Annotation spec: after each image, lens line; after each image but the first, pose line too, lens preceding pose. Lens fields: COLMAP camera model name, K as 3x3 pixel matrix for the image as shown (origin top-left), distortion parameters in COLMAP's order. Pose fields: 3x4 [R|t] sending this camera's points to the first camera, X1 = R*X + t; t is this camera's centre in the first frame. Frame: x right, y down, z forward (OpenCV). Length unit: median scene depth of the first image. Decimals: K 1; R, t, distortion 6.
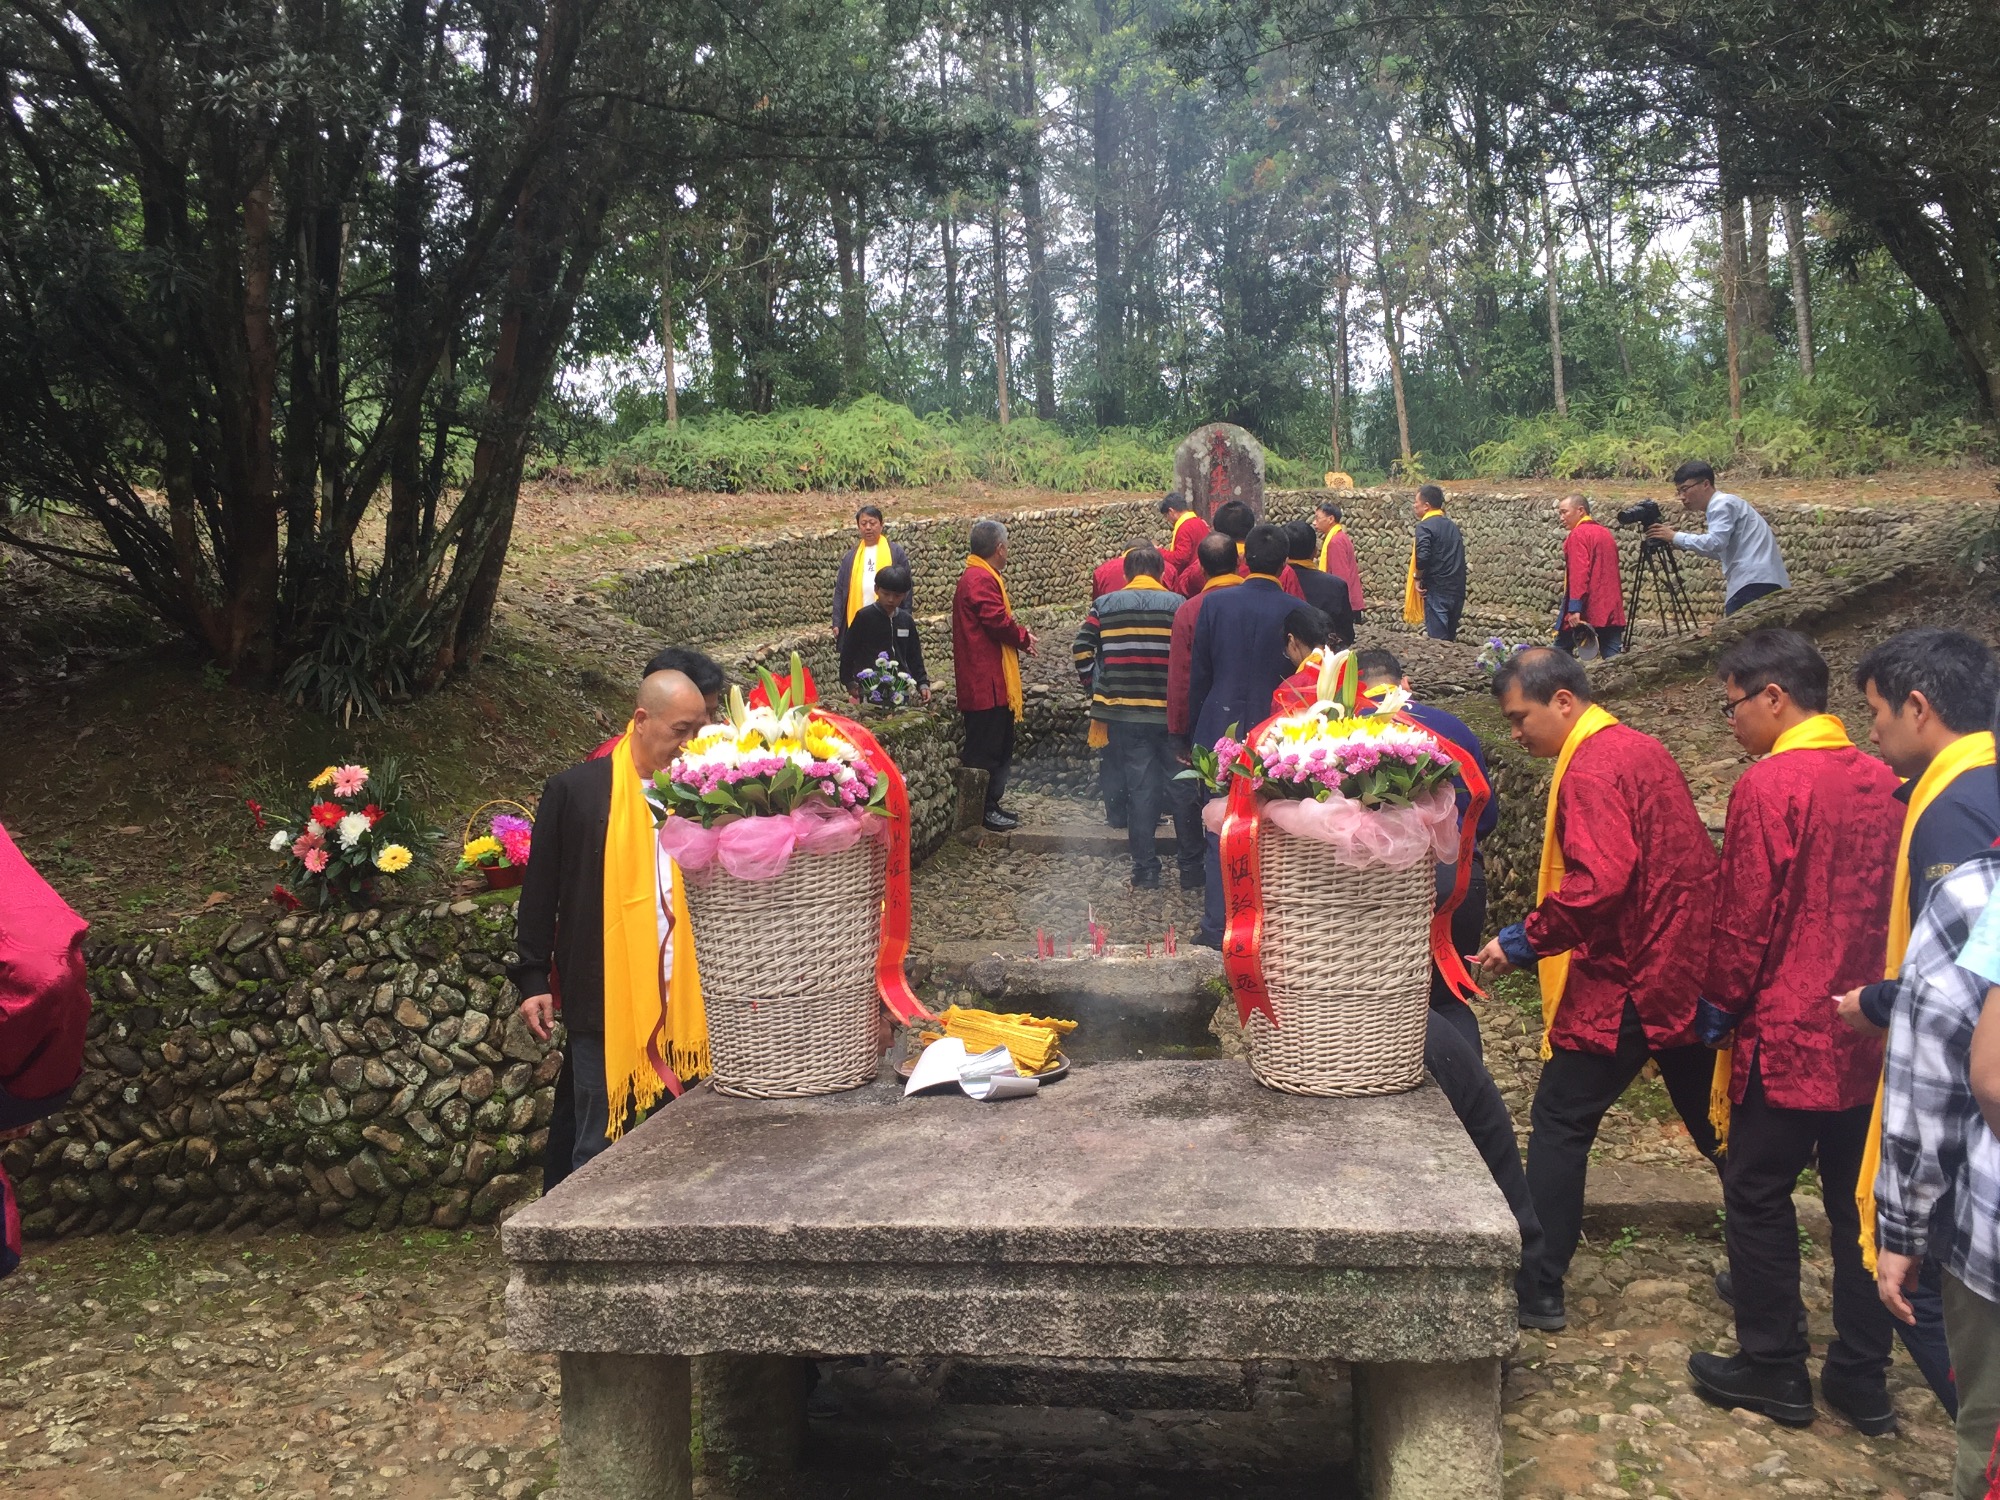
lens RADIAL K [[1687.1, 0, 1000.0], [0, 1687.1, 750.0], [0, 0, 1]] dist [0.061163, -0.082537]
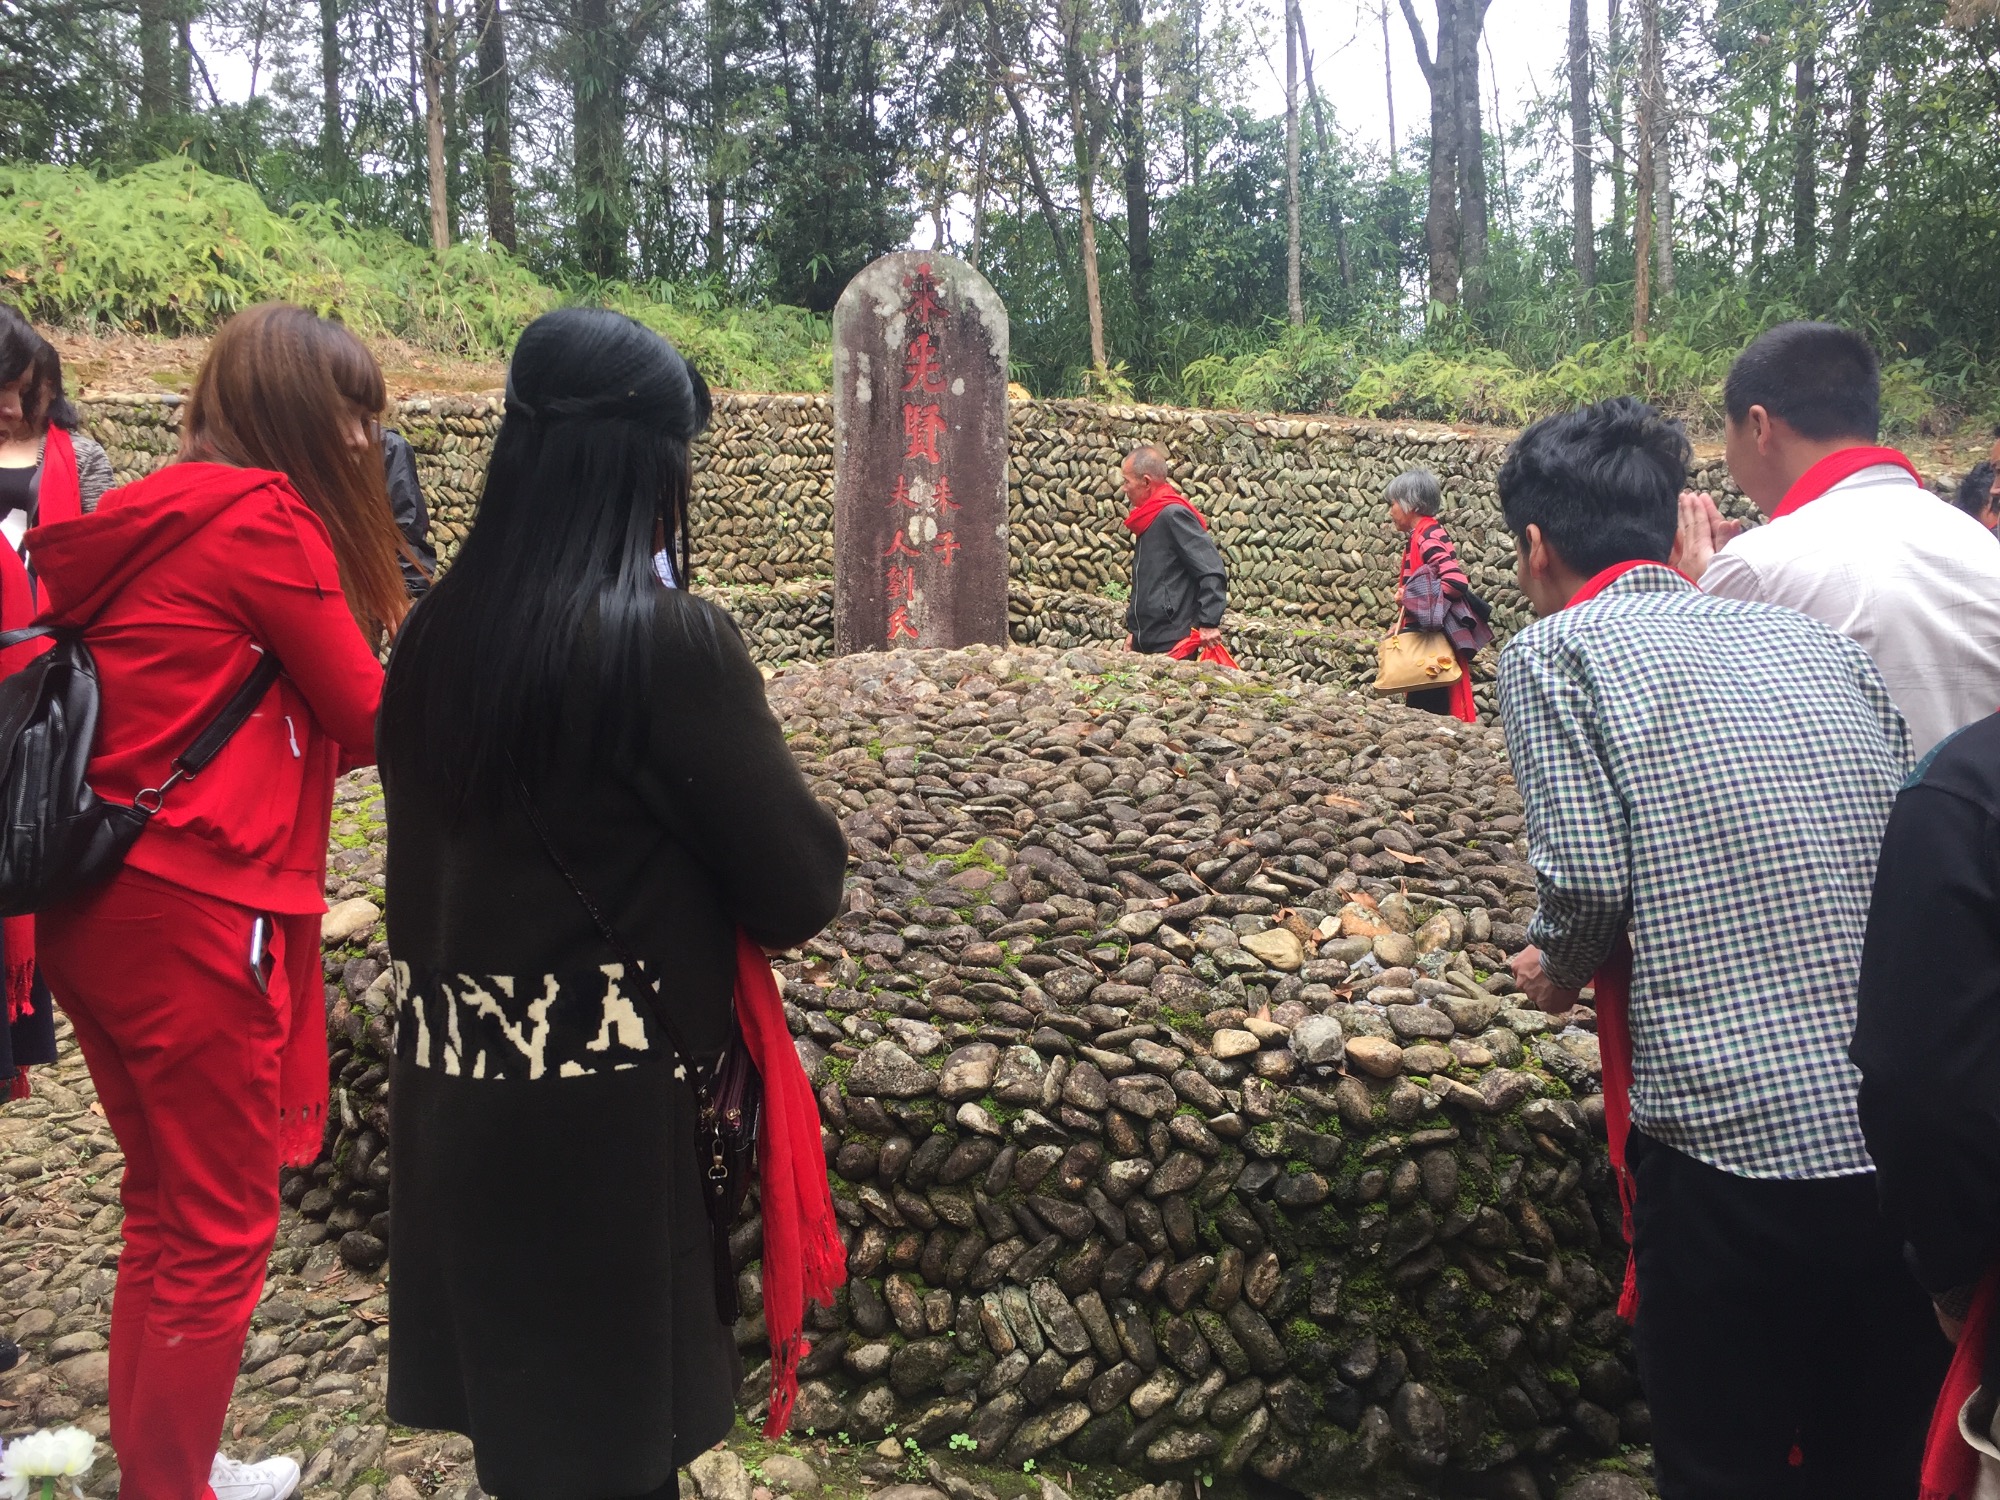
lens RADIAL K [[1687.1, 0, 1000.0], [0, 1687.1, 750.0], [0, 0, 1]] dist [0.061163, -0.082537]
pose [[0.937208, 0.005490, 0.348727, -0.022016], [-0.017896, 0.999316, 0.032365, -0.051771], [-0.348310, -0.036574, 0.936666, 0.439434]]
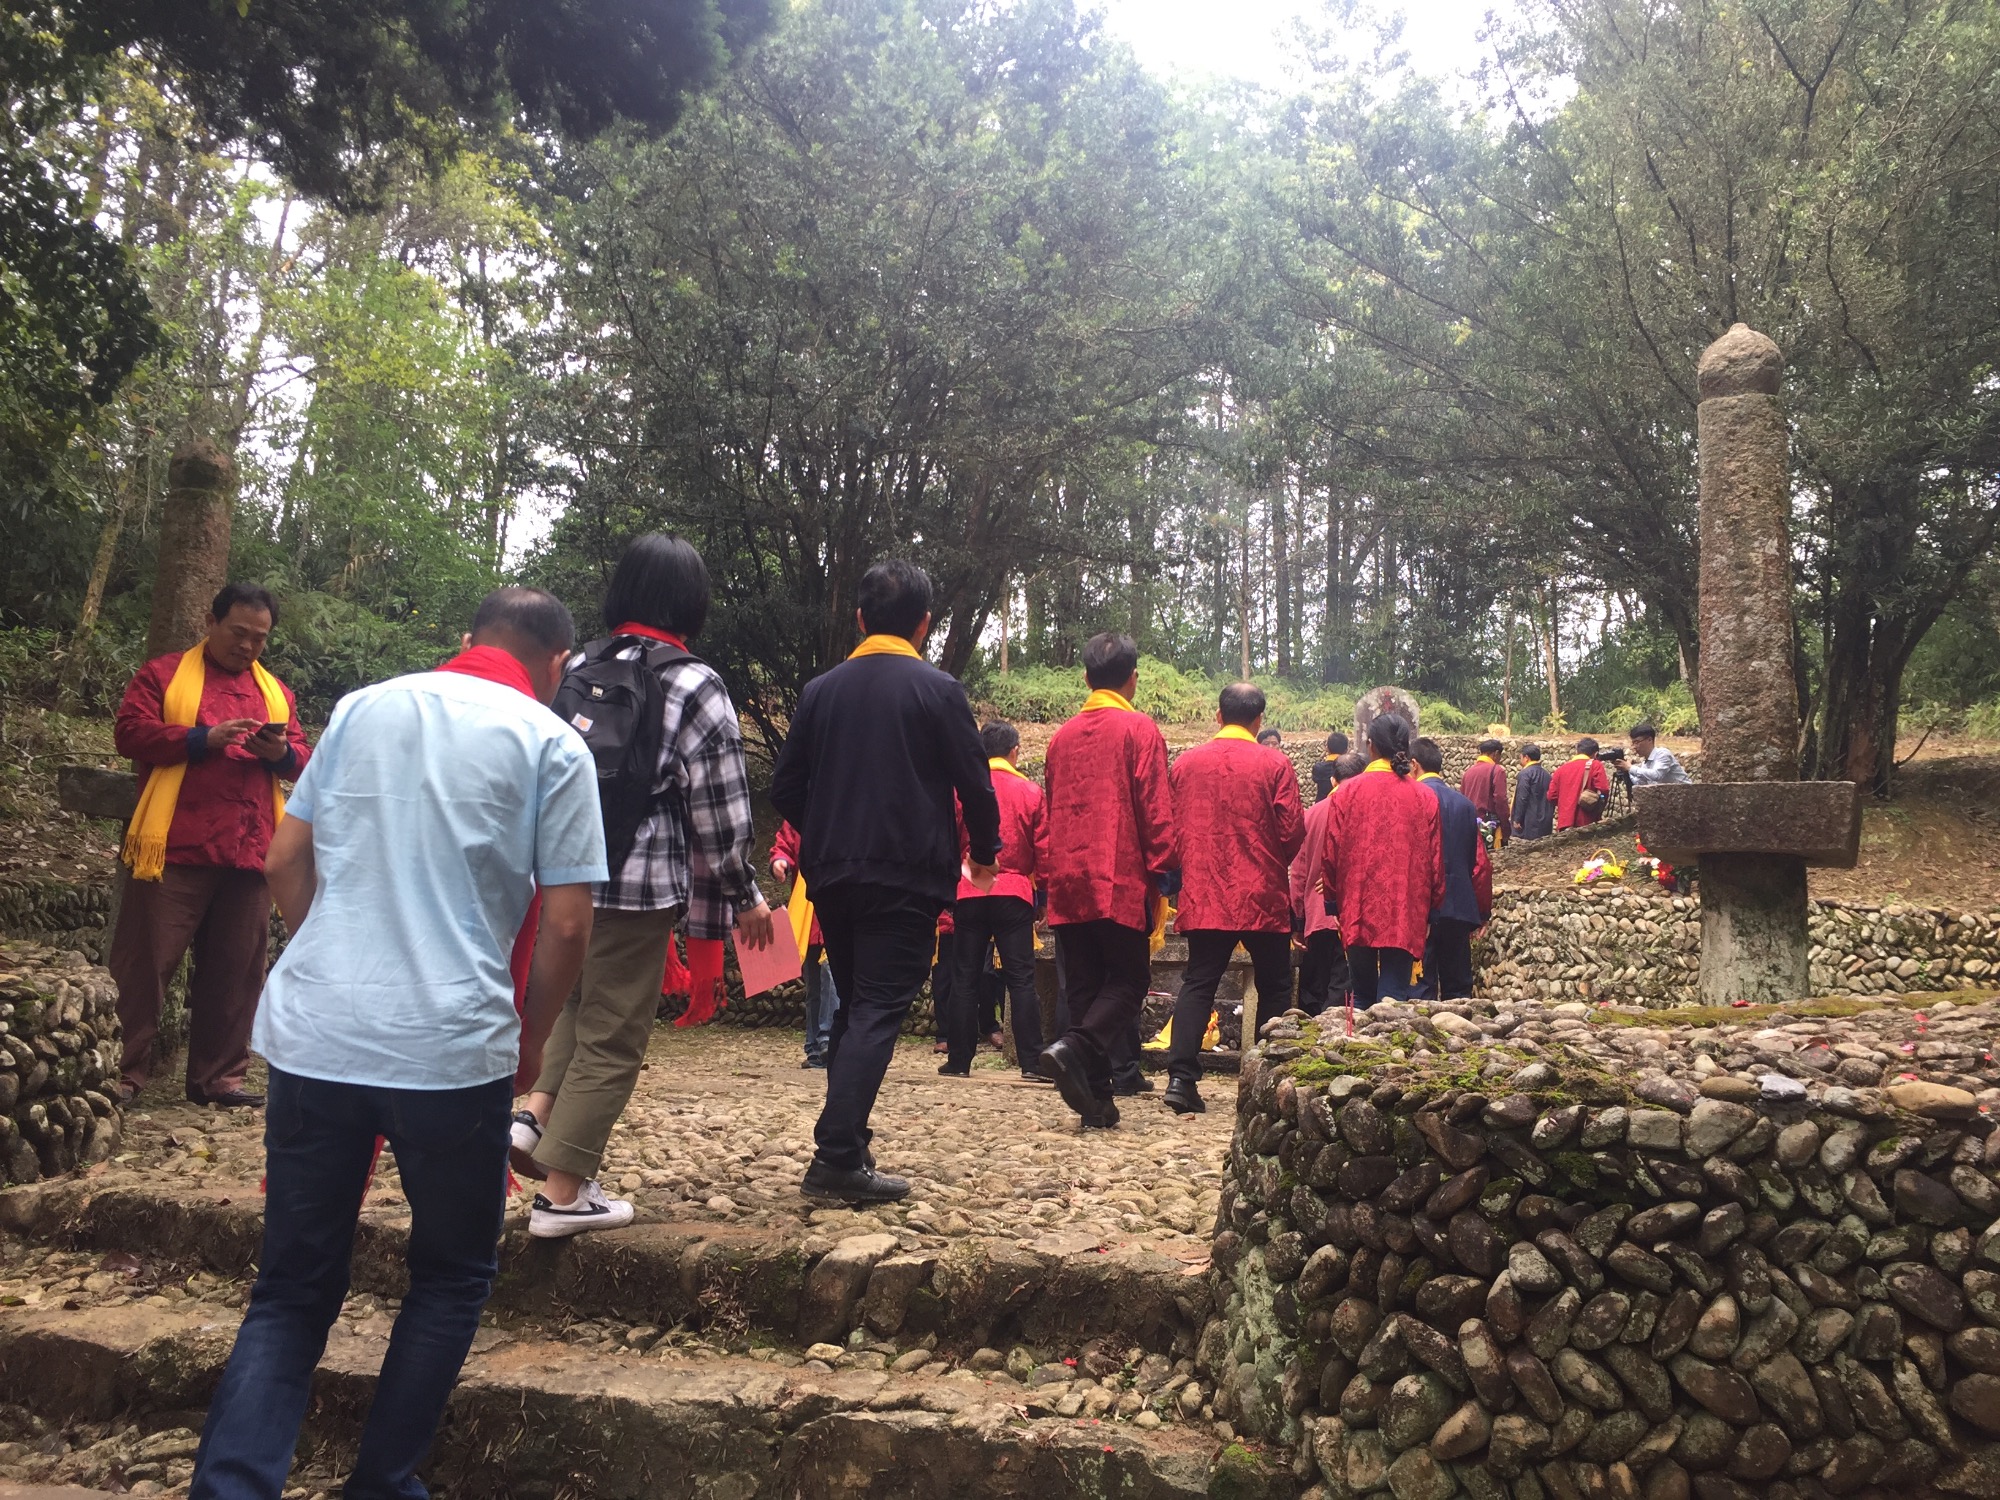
lens RADIAL K [[1687.1, 0, 1000.0], [0, 1687.1, 750.0], [0, 0, 1]] dist [0.061163, -0.082537]
pose [[0.984949, 0.038407, -0.168527, 0.043472], [-0.061444, 0.989117, -0.133685, 0.059525], [0.161558, 0.142028, 0.976589, -0.369671]]
